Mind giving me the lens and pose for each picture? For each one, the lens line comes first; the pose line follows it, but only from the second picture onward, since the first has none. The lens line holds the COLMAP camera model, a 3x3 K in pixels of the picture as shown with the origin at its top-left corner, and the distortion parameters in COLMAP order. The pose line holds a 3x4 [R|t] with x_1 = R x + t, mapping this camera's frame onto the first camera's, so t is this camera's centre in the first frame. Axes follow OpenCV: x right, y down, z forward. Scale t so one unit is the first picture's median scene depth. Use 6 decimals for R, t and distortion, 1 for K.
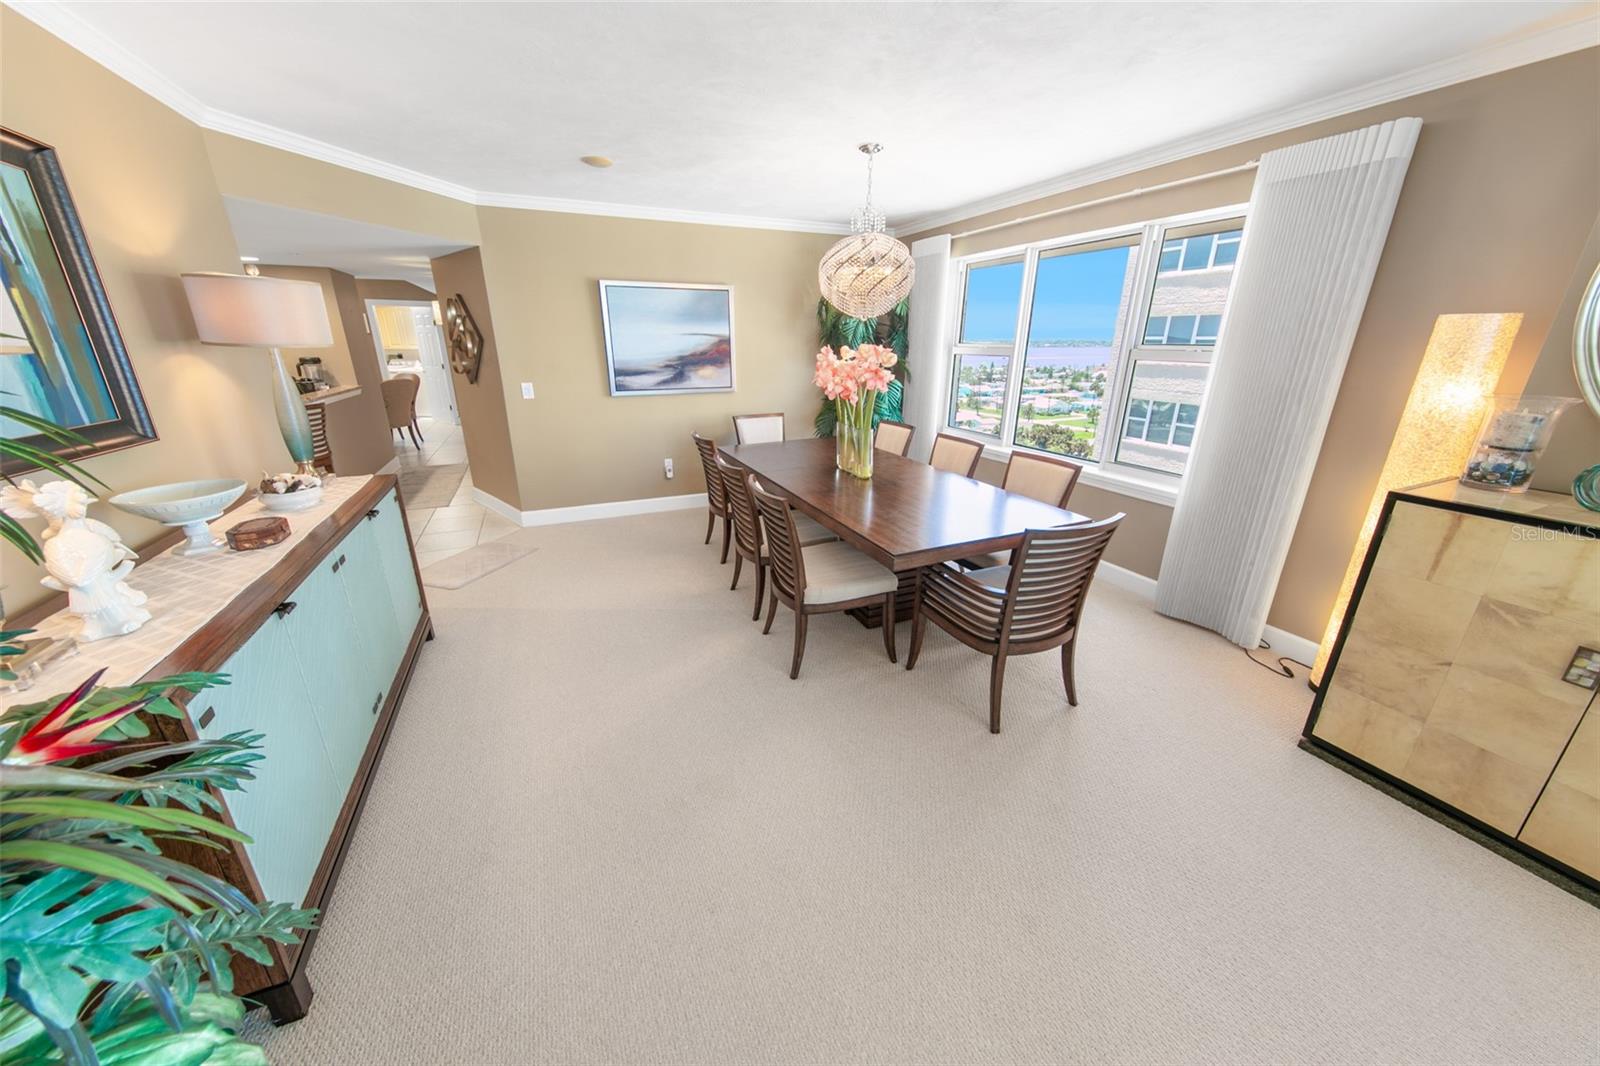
lens RADIAL K [[556.6, 0, 798.2], [0, 556.6, 528.3], [0, 0, 1]] dist [0.009566, -0.003116]
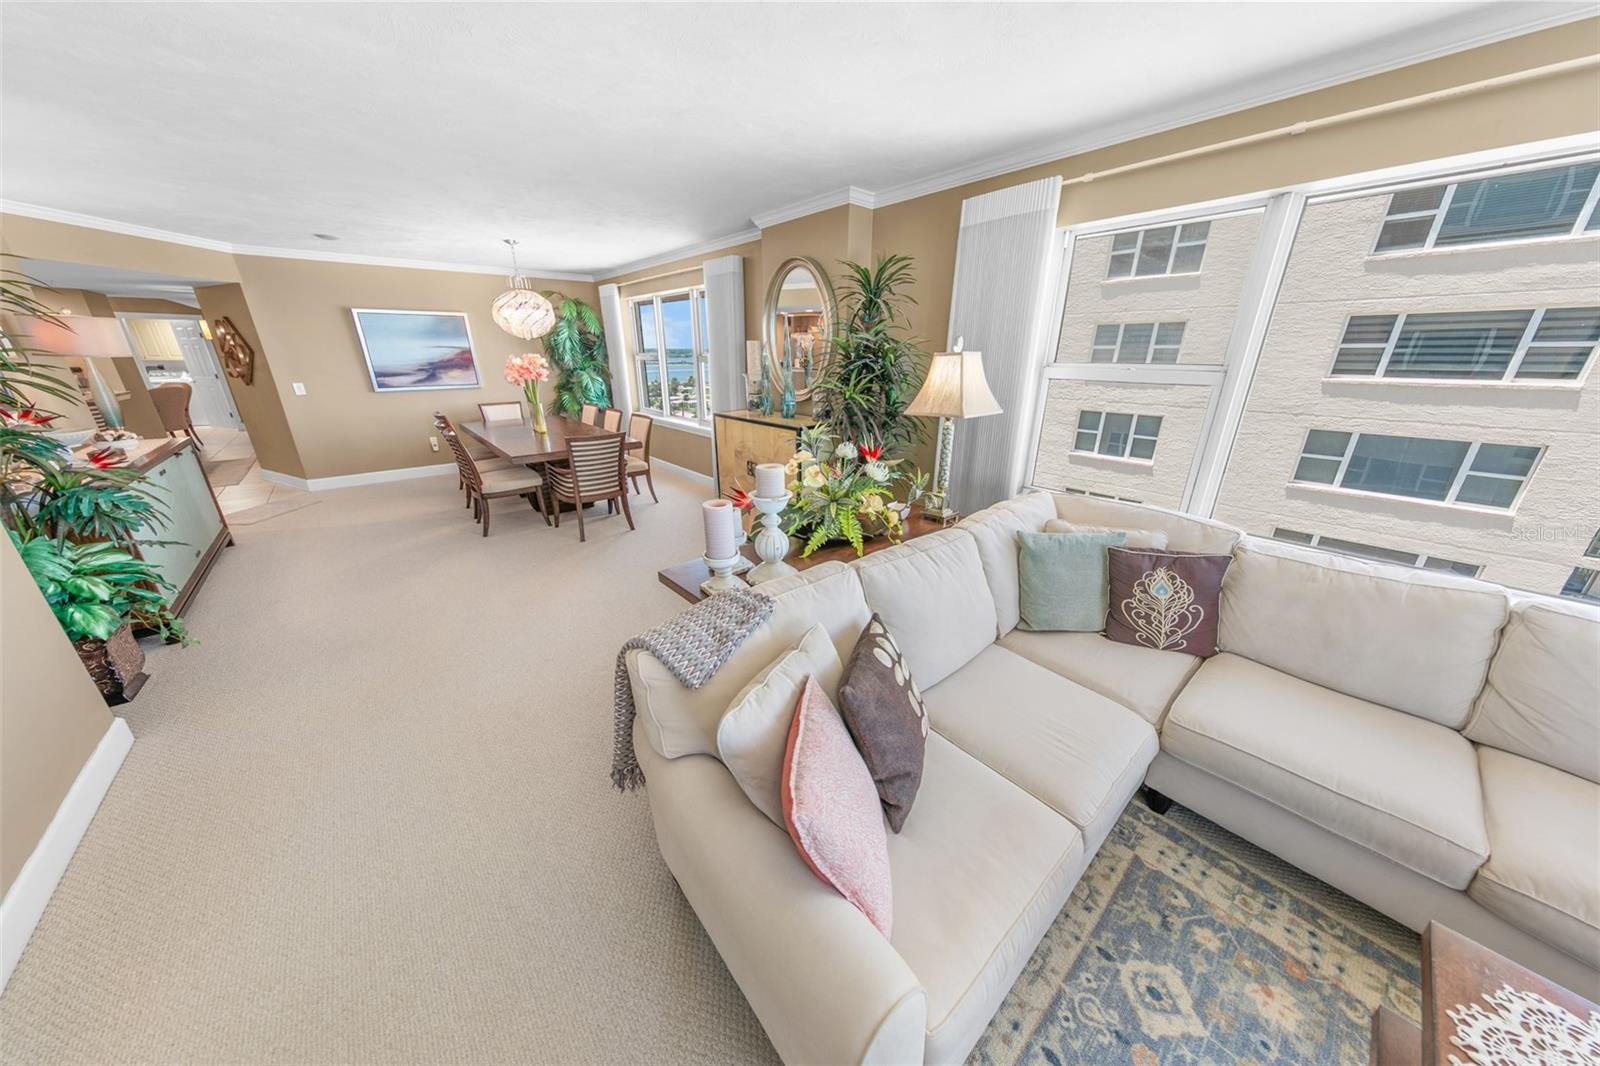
lens RADIAL K [[499.1, 0, 796.2], [0, 499.1, 528.9], [0, 0, 1]] dist [0.007330, -0.000387]
pose [[0.958759, -0.100180, 0.265978, 0.432451], [0.095109, 0.994955, 0.031915, 0.231028], [-0.267833, -0.005302, 0.963451, -0.694604]]
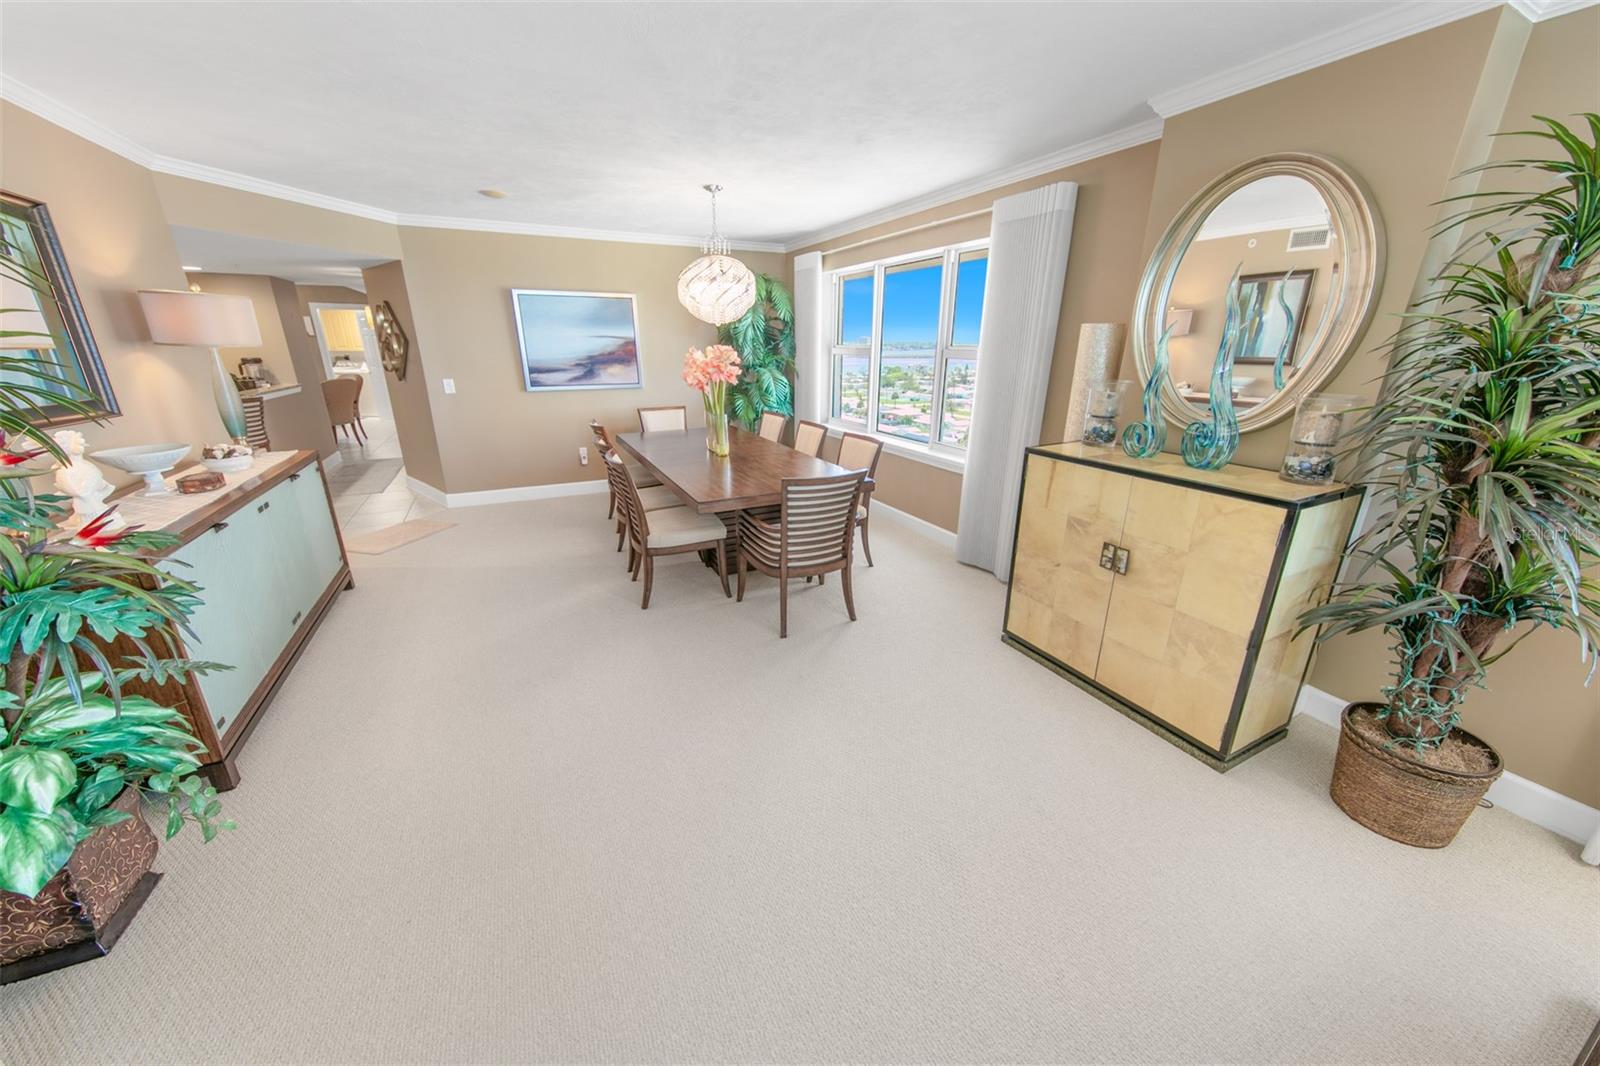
lens RADIAL K [[564.9, 0, 796.8], [0, 564.9, 528.7], [0, 0, 1]] dist [0.010017, -0.002516]
pose [[0.999187, -0.012809, 0.038232, 0.233108], [0.013095, 0.999888, -0.007239, 0.081399], [-0.038135, 0.007734, 0.999243, -0.237450]]
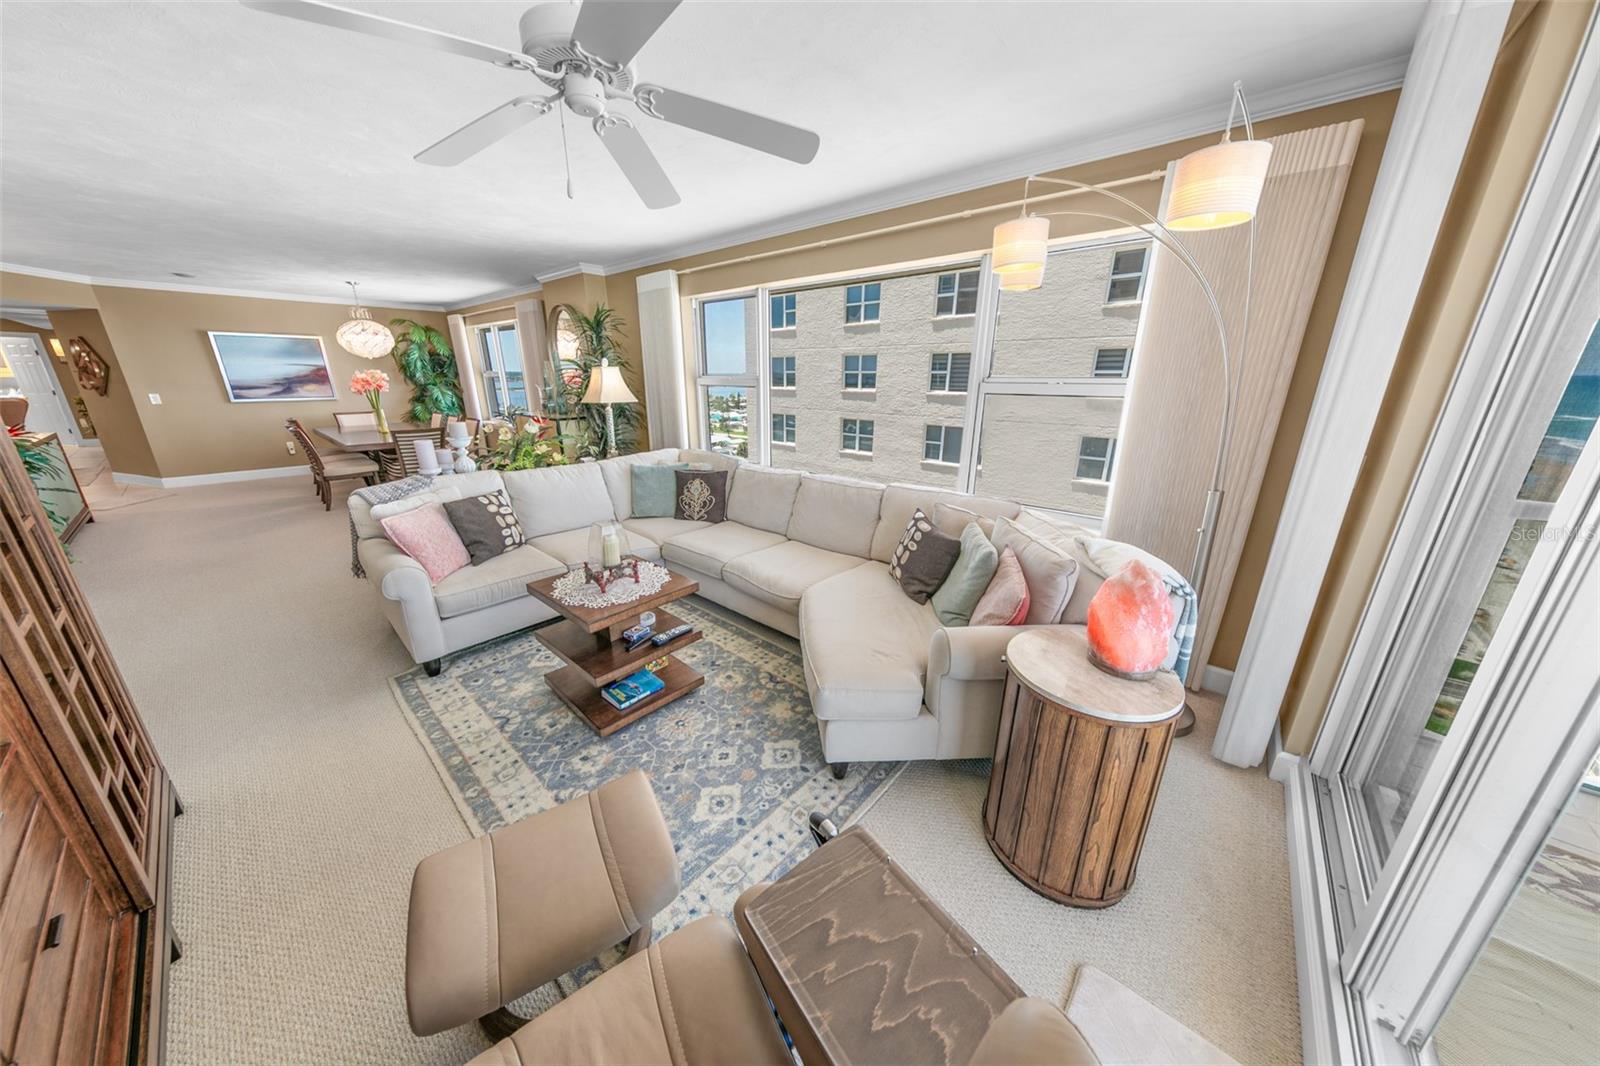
lens RADIAL K [[499.1, 0, 796.2], [0, 499.1, 528.9], [0, 0, 1]] dist [0.007330, -0.000387]
pose [[0.909063, -0.123073, 0.398068, 0.743511], [0.132711, 0.991149, 0.003368, 0.477711], [-0.394959, 0.049766, 0.917350, -1.361263]]
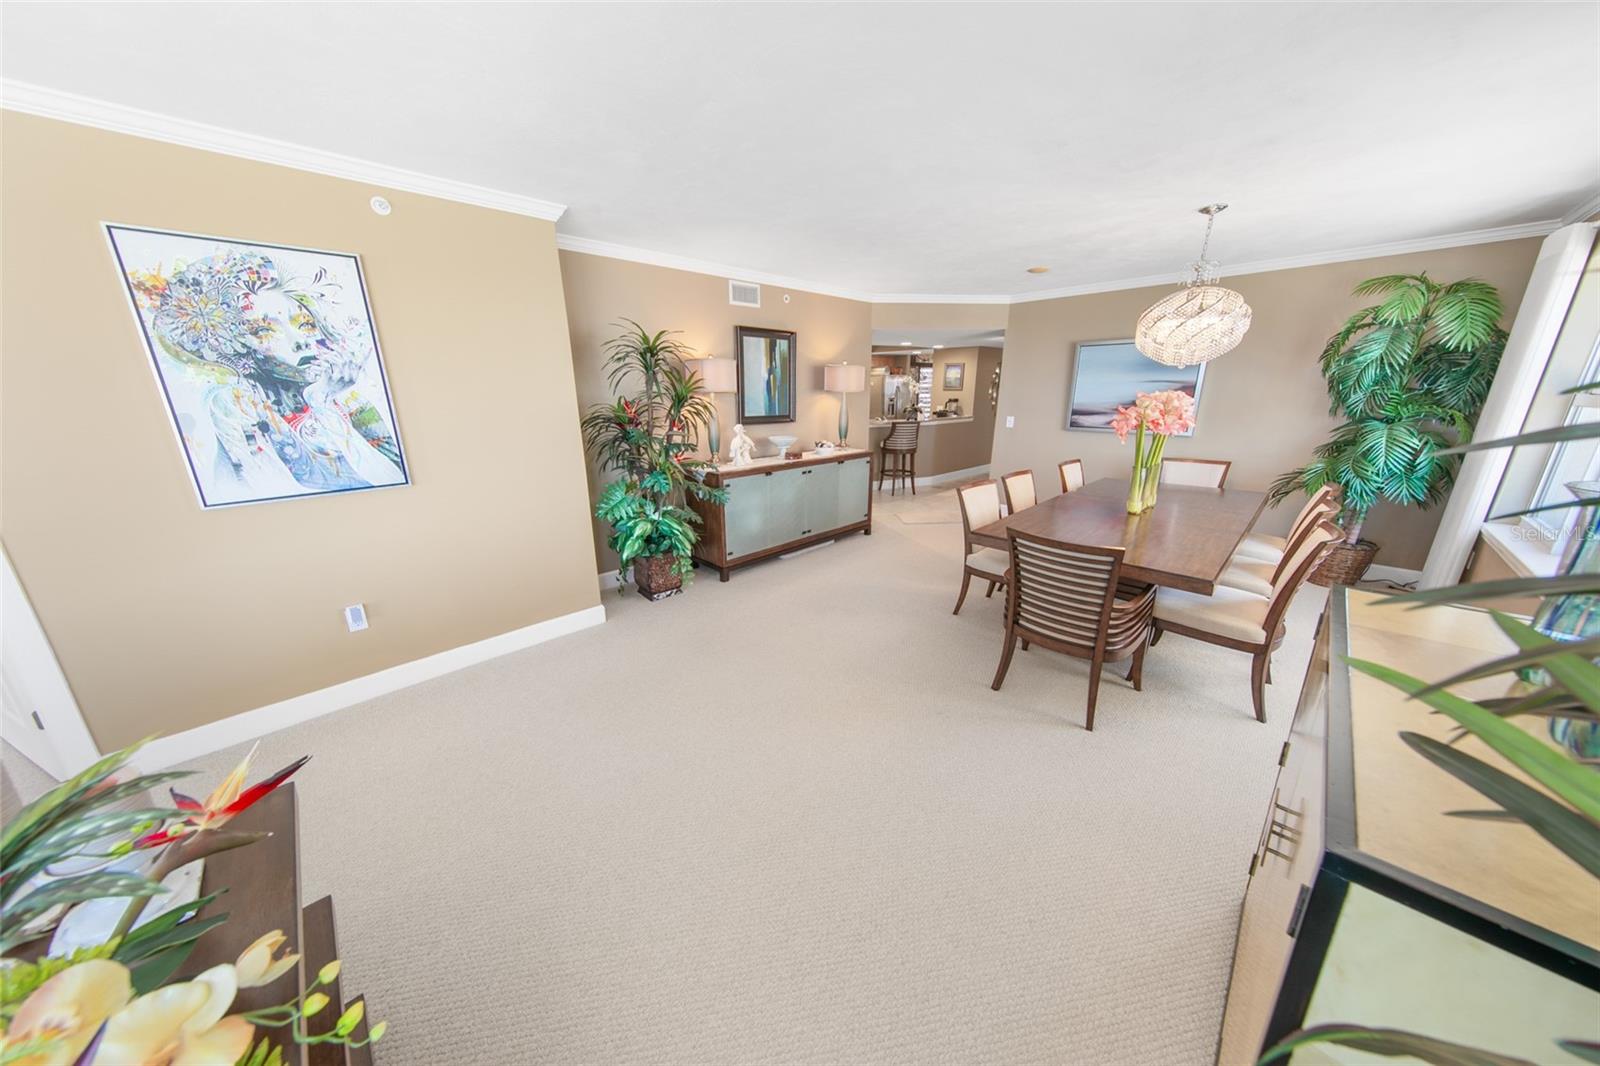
lens RADIAL K [[499.1, 0, 796.2], [0, 499.1, 528.9], [0, 0, 1]] dist [0.007330, -0.000387]
pose [[0.342676, 0.251900, -0.905052, 0.790127], [-0.296636, 0.943109, 0.150178, -0.013639], [0.891393, 0.217008, 0.397903, 0.042723]]
